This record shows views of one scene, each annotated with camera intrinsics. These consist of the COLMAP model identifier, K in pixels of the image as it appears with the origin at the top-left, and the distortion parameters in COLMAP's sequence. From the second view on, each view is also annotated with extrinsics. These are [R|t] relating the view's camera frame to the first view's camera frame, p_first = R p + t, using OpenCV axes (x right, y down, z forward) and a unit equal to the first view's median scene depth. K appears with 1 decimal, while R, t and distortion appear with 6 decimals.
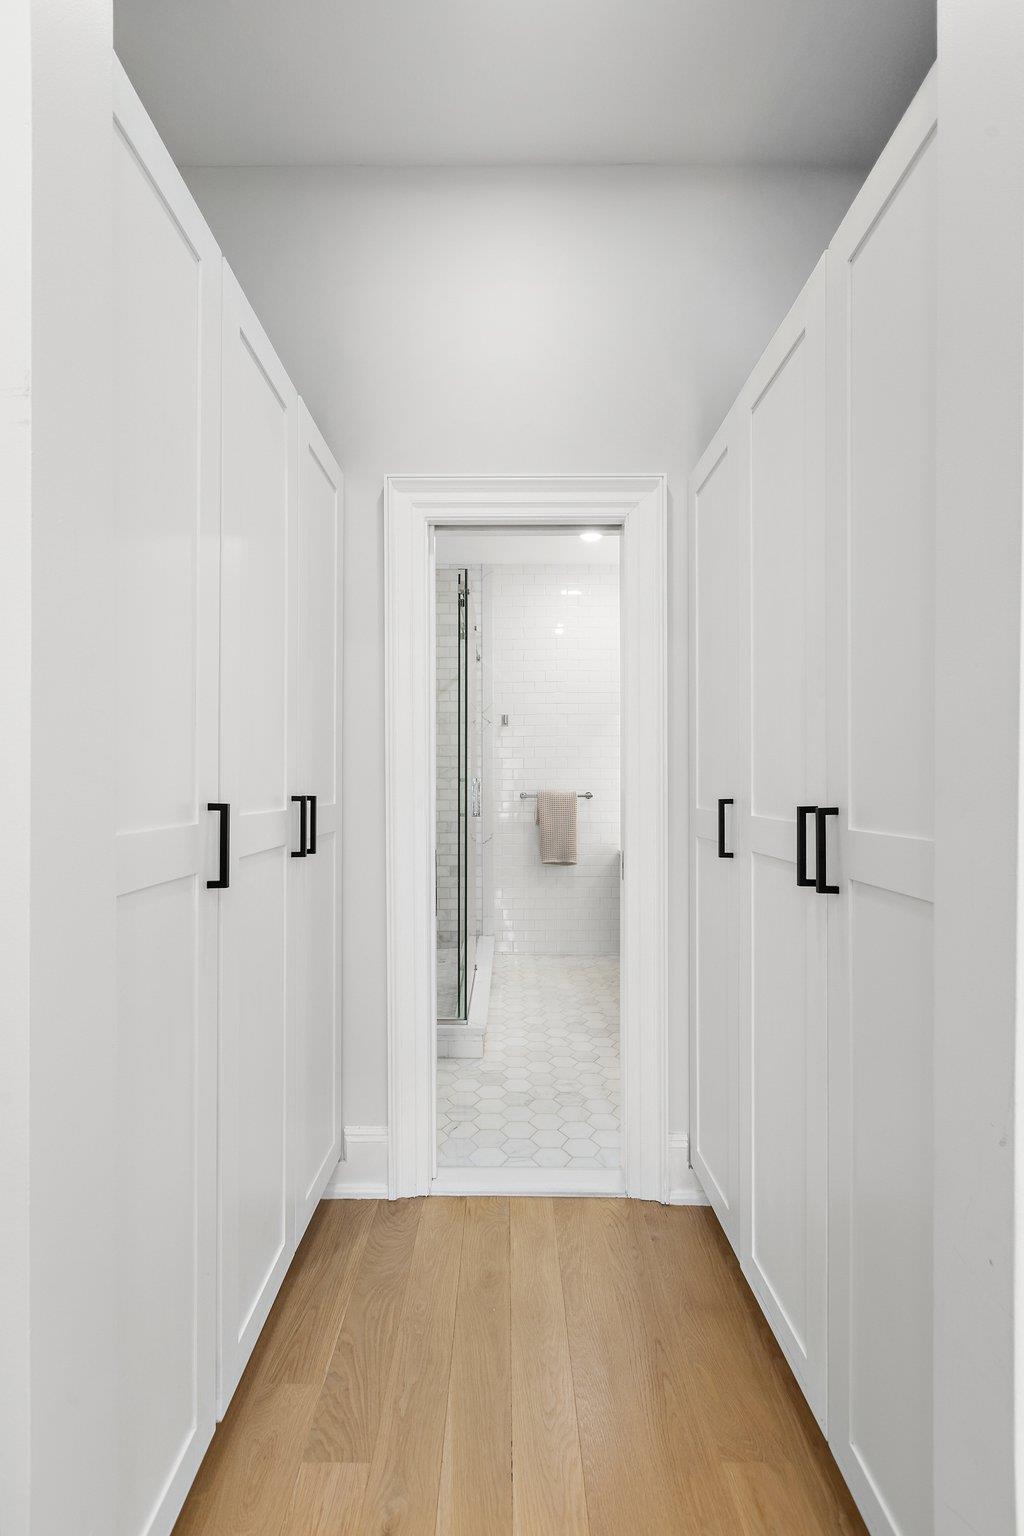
lens RADIAL K [[685.8, 0, 515.0], [0, 685.8, 770.3], [0, 0, 1]] dist [0.005237, -0.002707]
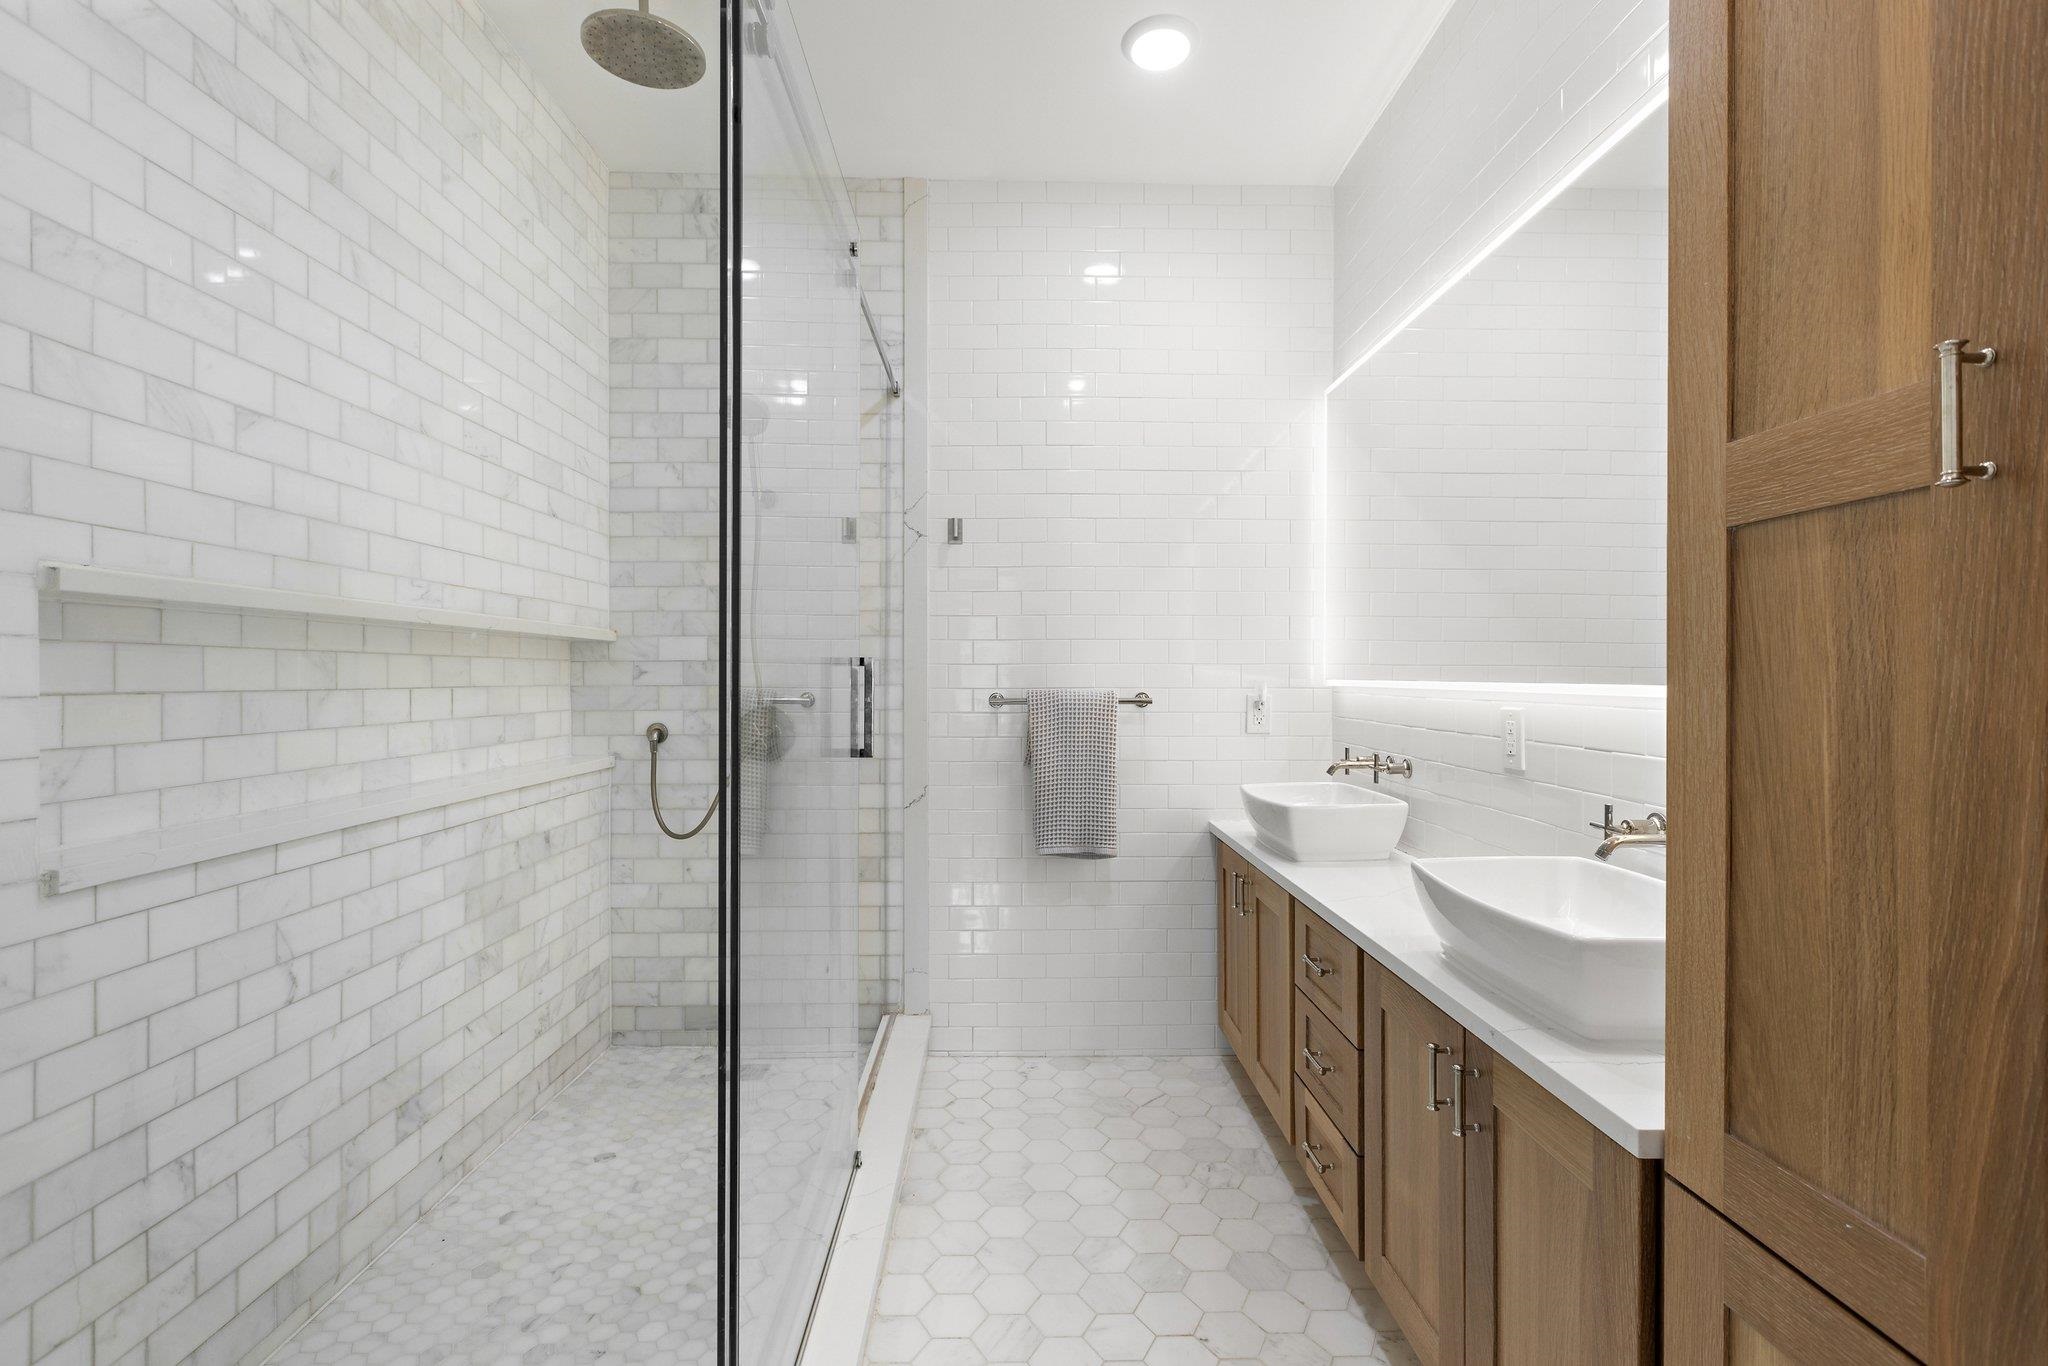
lens RADIAL K [[914.5, 0, 1019.5], [0, 914.5, 676.8], [0, 0, 1]] dist [0.005237, -0.002707]
pose [[0.999977, 0.001316, 0.006677, 0.023419], [-0.001394, 0.999930, 0.011711, 0.014964], [-0.006661, -0.011720, 0.999909, 0.409140]]
